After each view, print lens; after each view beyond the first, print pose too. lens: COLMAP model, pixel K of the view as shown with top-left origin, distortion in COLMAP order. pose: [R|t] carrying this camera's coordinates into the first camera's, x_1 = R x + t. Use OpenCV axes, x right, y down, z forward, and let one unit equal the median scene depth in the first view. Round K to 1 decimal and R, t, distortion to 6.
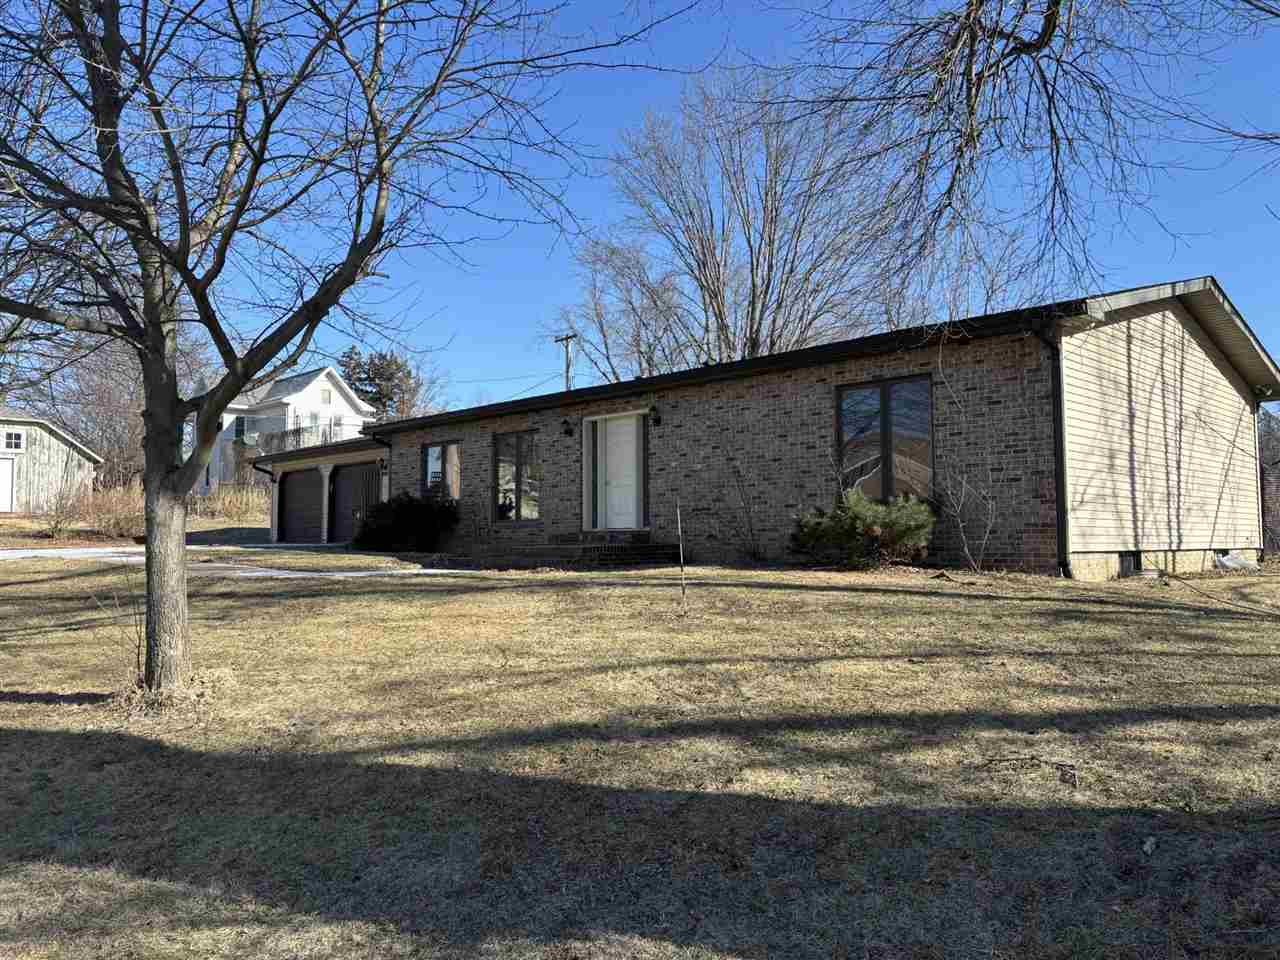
lens RADIAL K [[969.4, 0, 638.8], [0, 969.4, 481.1], [0, 0, 1]] dist [0.055381, -0.012048]
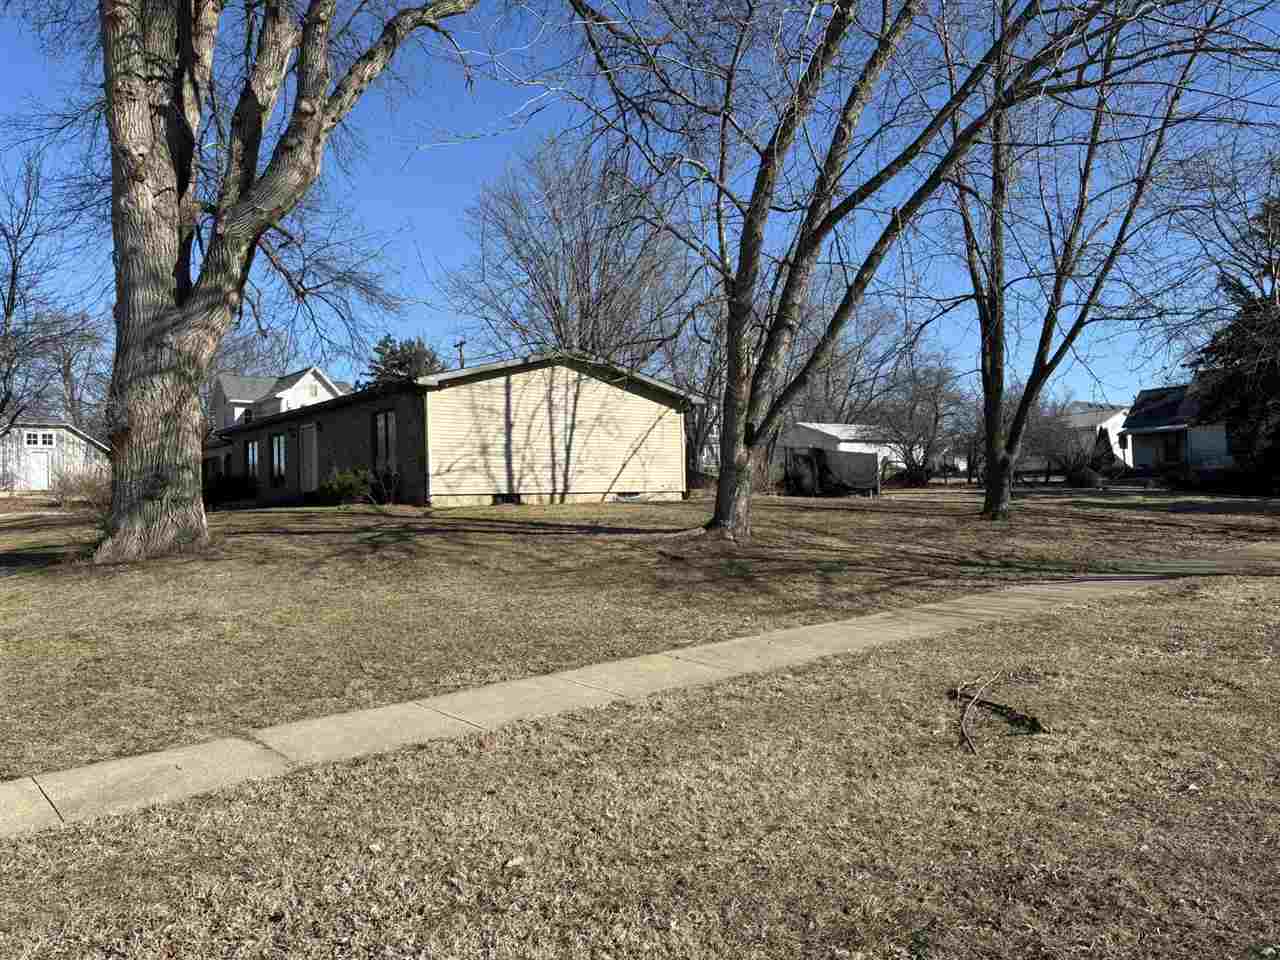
lens RADIAL K [[969.4, 0, 641.3], [0, 969.4, 478.6], [0, 0, 1]] dist [0.055381, -0.012048]
pose [[0.996045, -0.027134, -0.084611, 0.304104], [0.029833, 0.999081, 0.030789, -0.003787], [0.083697, -0.033191, 0.995938, -0.301717]]
